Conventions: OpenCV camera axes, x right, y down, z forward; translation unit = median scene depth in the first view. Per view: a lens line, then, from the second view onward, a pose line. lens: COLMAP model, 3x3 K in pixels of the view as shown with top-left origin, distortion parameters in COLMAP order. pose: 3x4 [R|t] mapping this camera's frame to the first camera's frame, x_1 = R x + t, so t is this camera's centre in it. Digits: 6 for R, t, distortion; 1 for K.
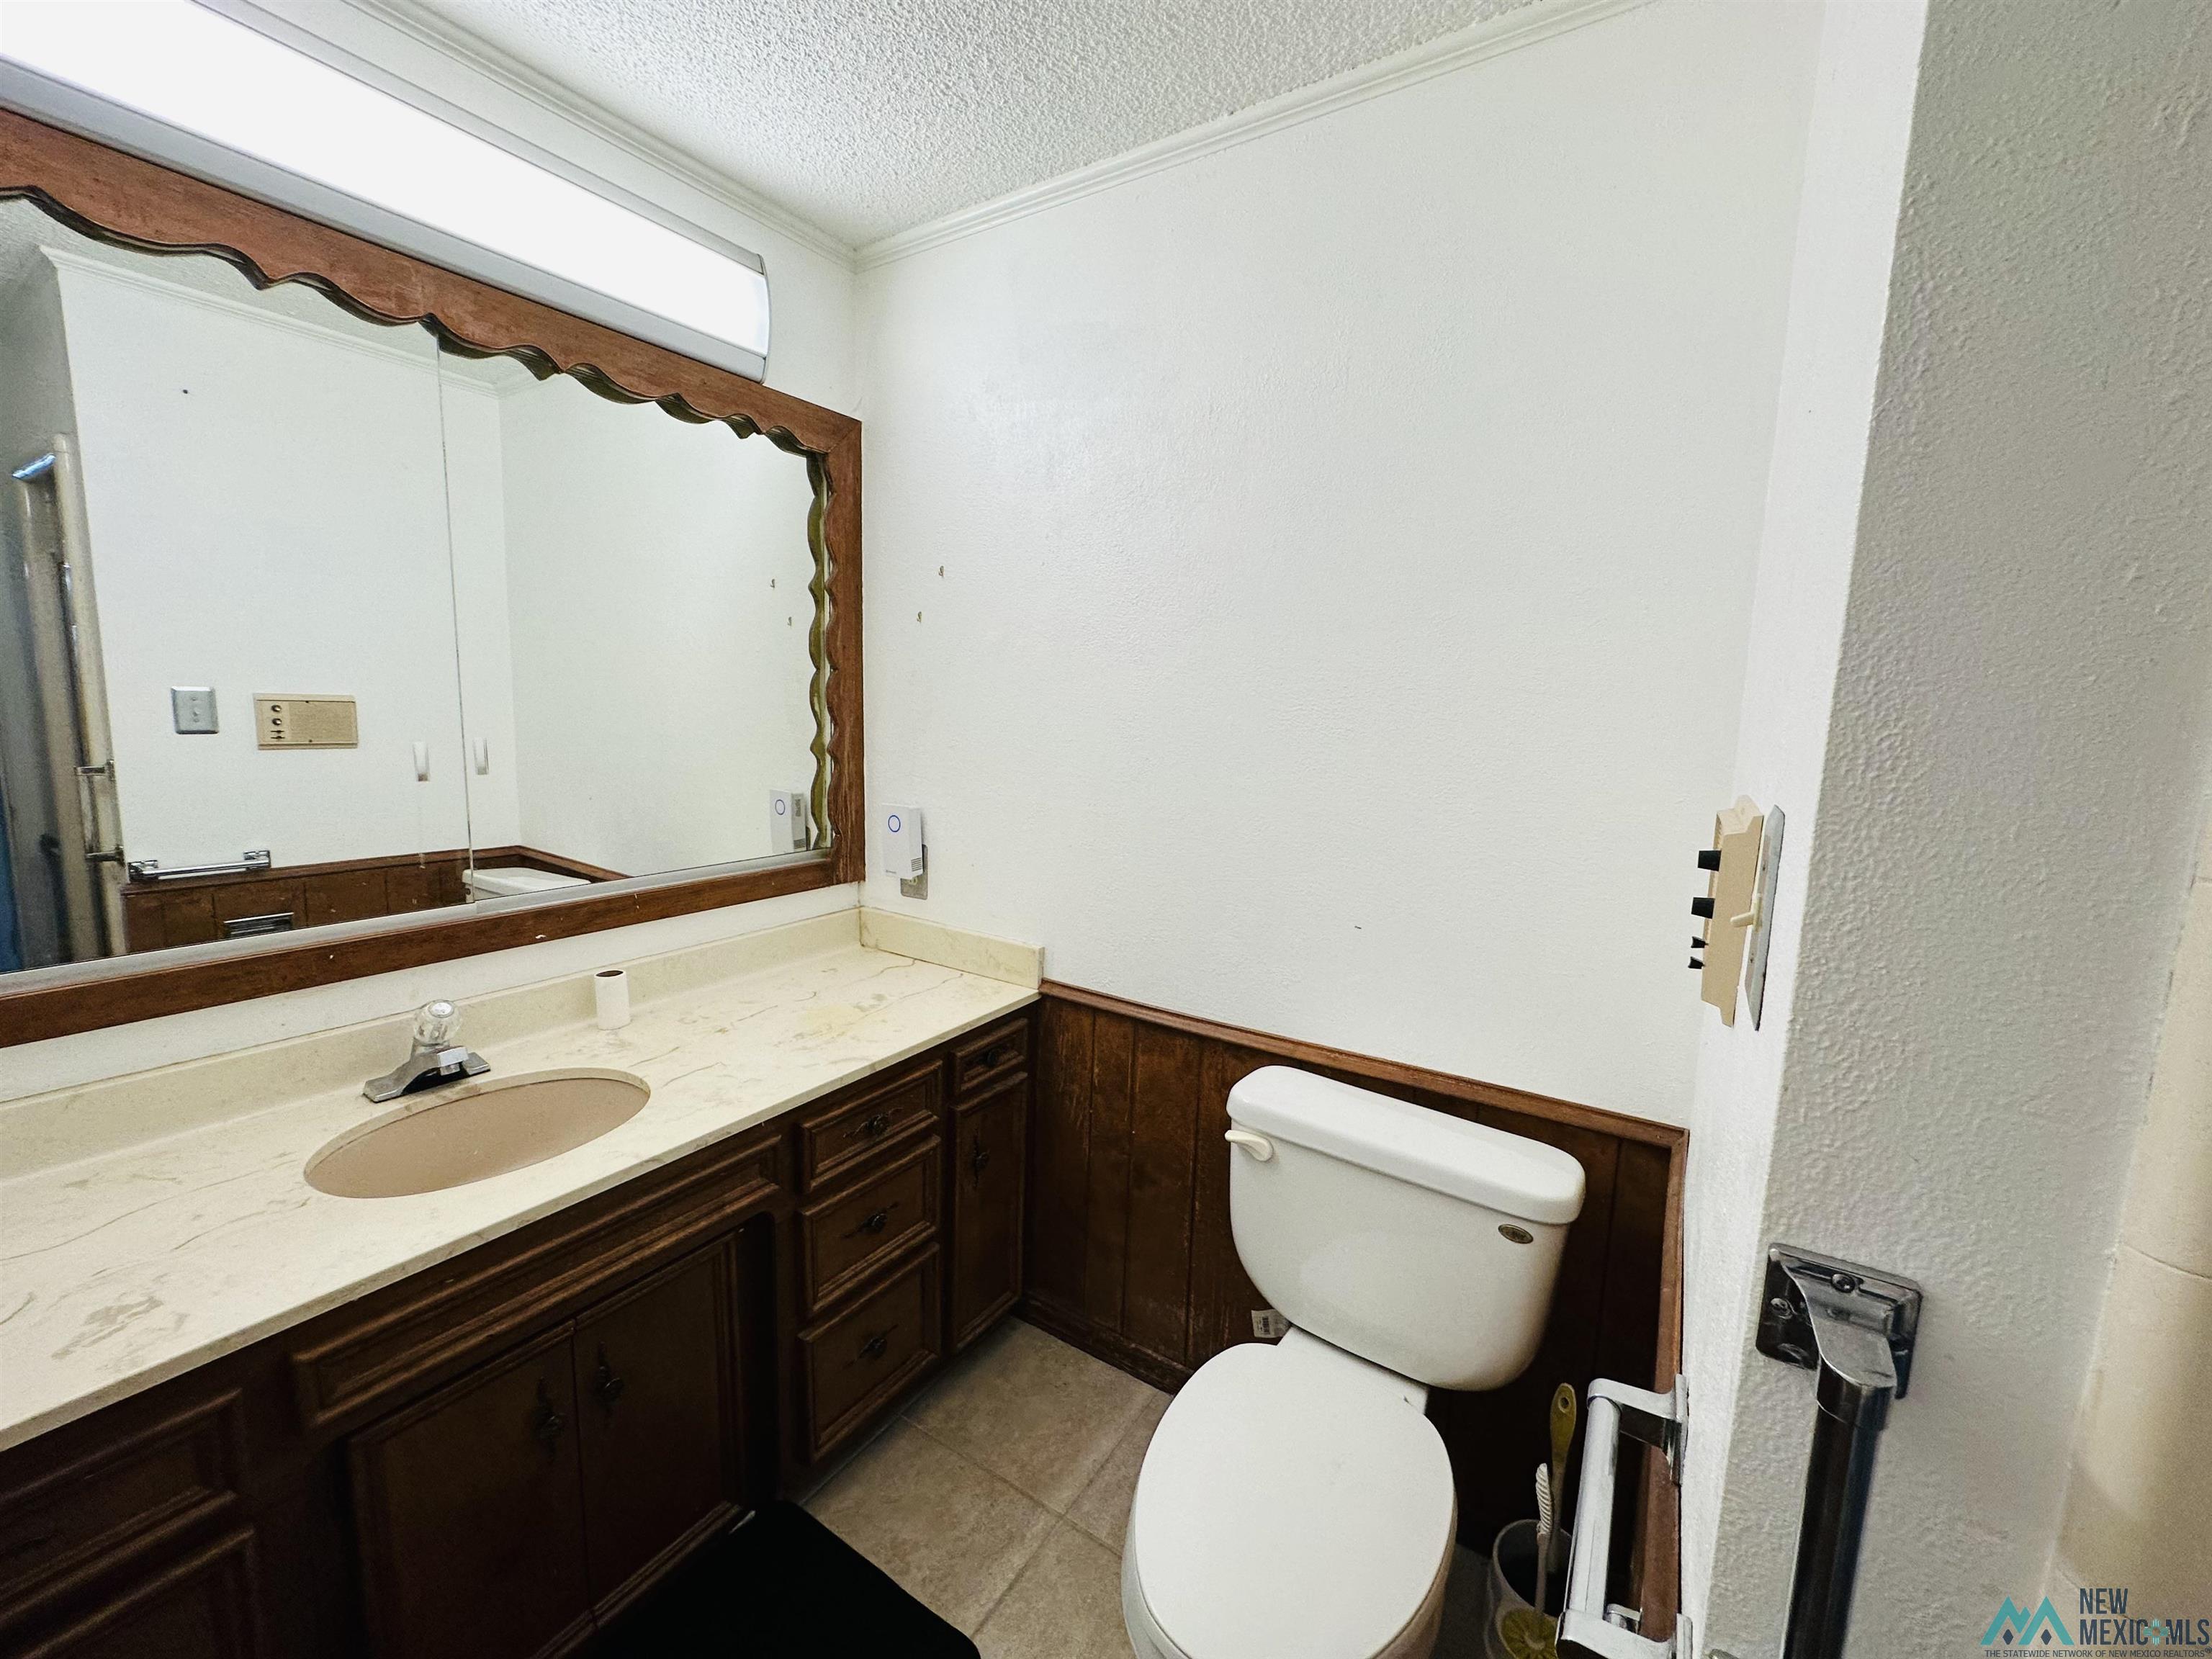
lens RADIAL K [[884.9, 0, 1106.1], [0, 884.9, 824.5], [0, 0, 1]] dist [-0.004619, 0.001197]
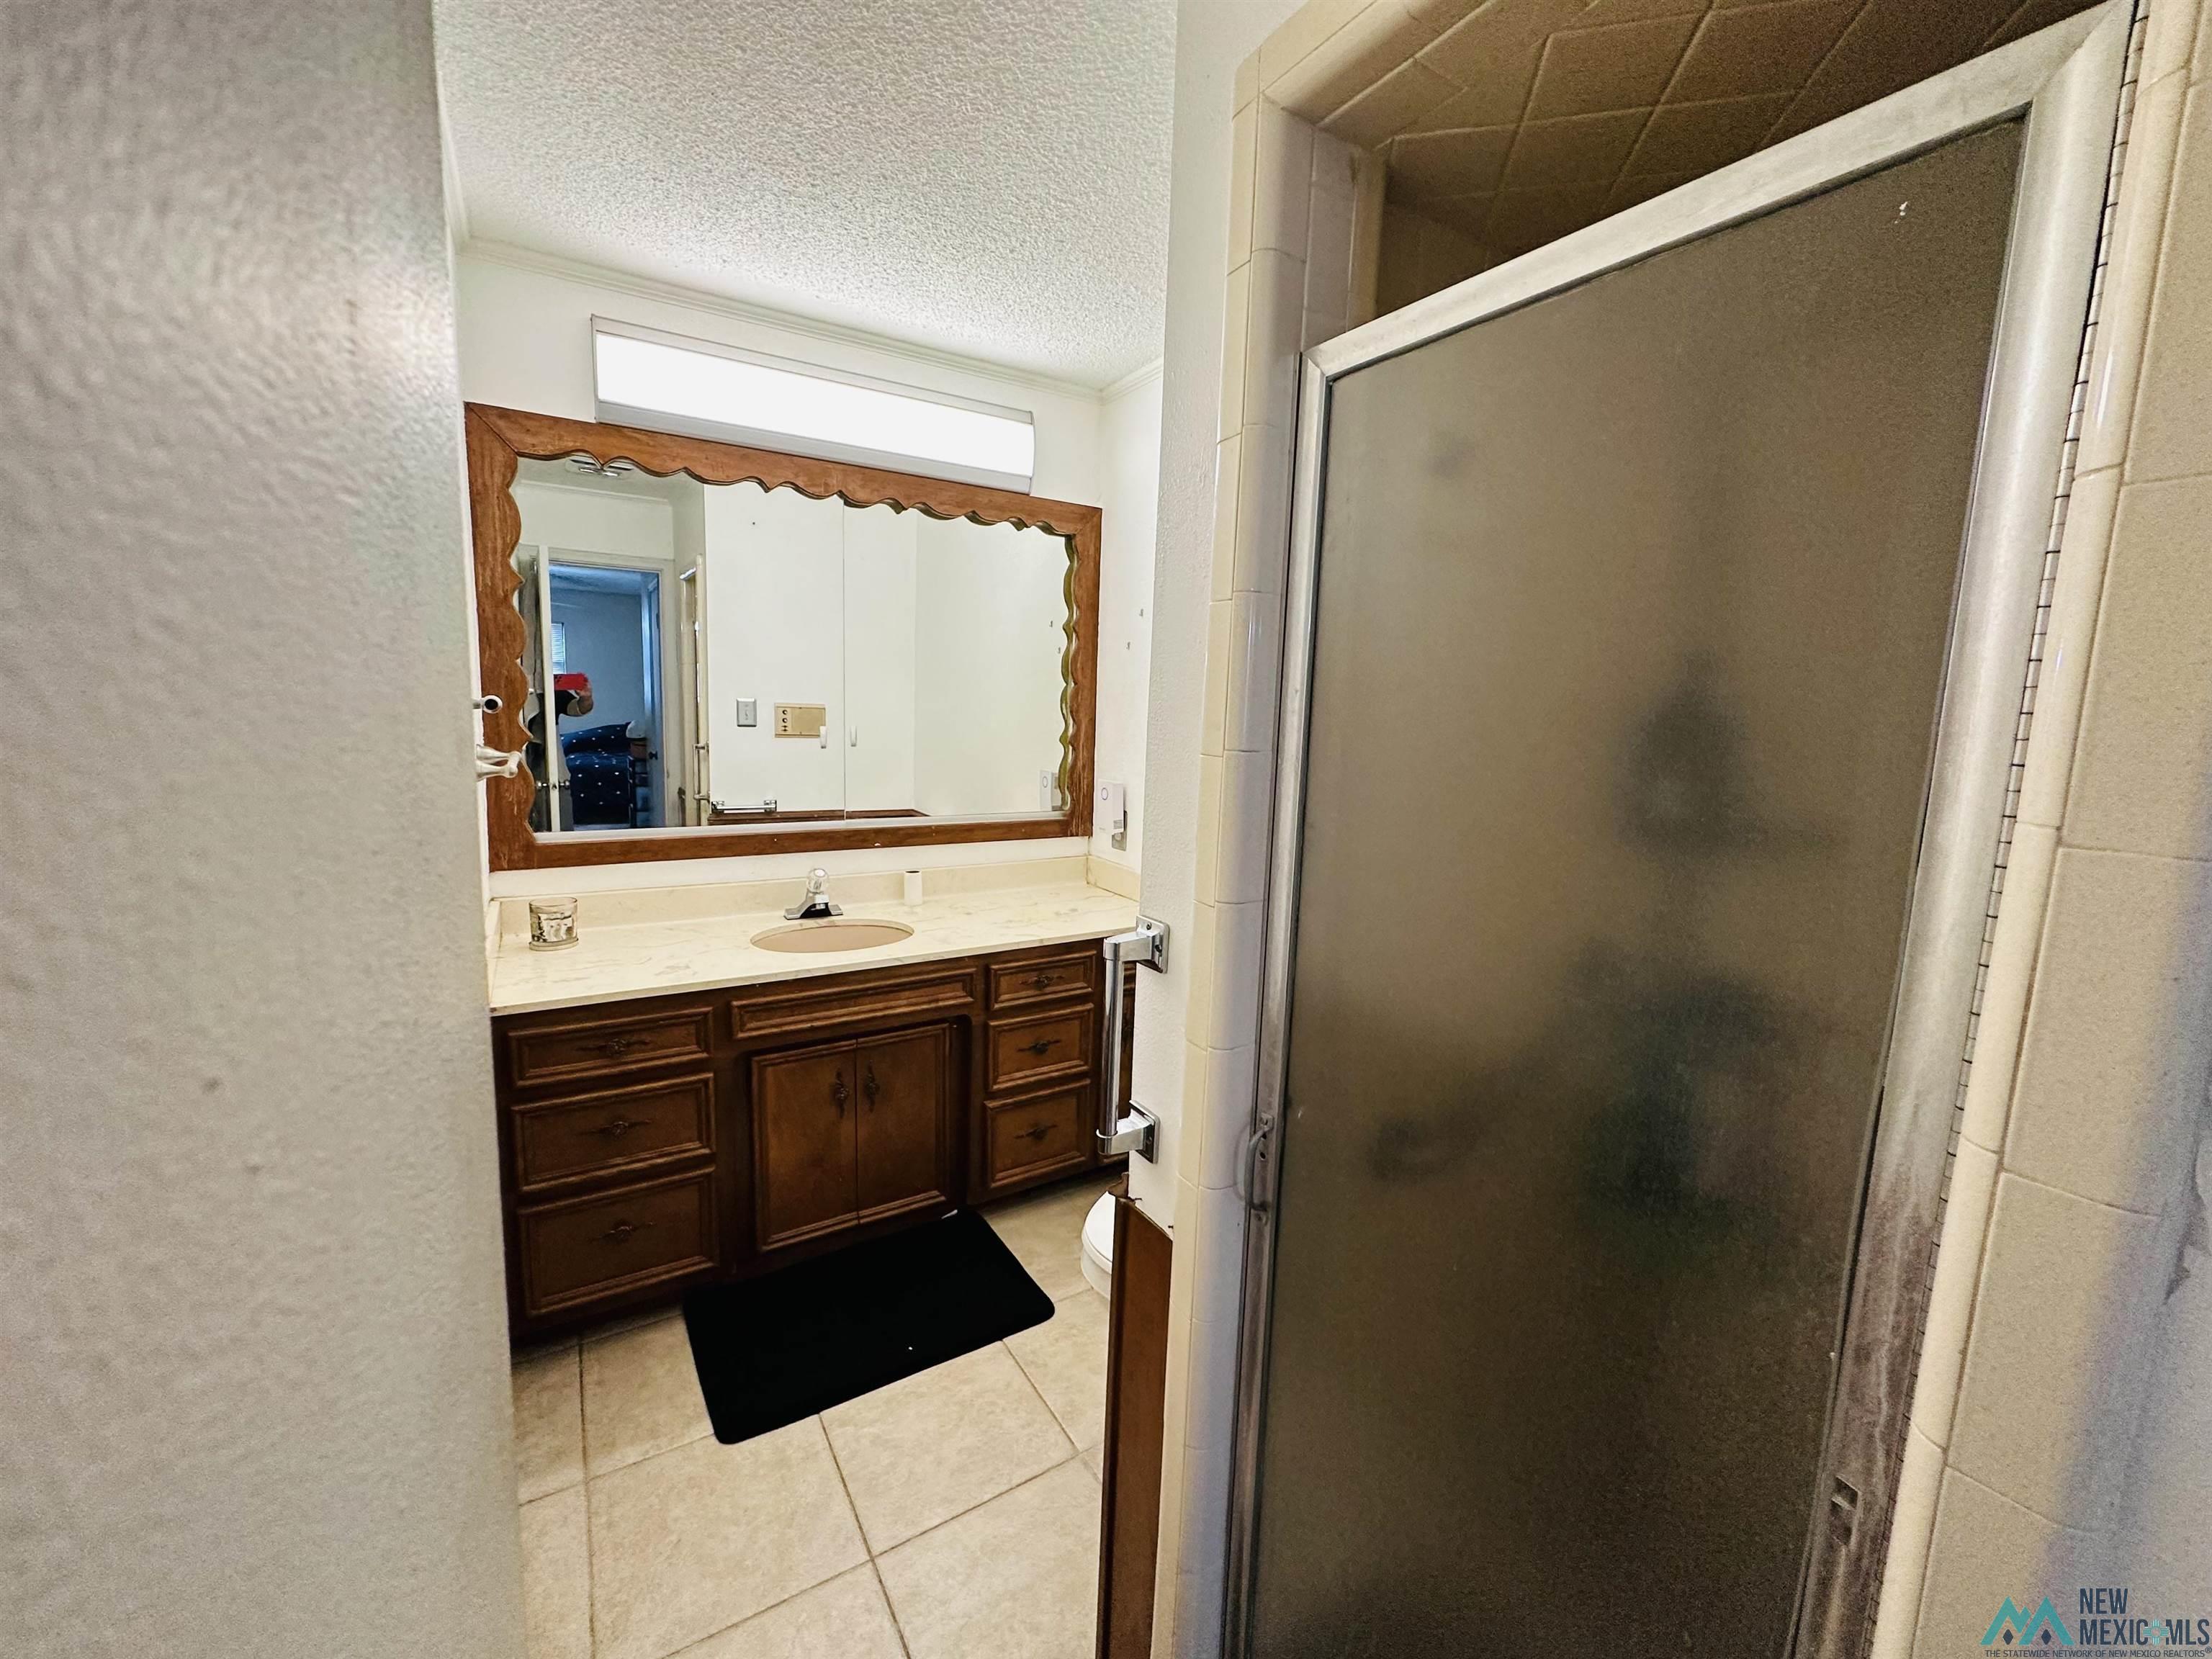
lens RADIAL K [[884.9, 0, 1106.2], [0, 884.9, 823.0], [0, 0, 1]] dist [-0.004619, 0.001197]
pose [[0.904700, 0.055477, -0.422423, 0.406189], [-0.063318, 0.997983, -0.004542, 0.058608], [0.421319, 0.030856, 0.906388, -0.300512]]
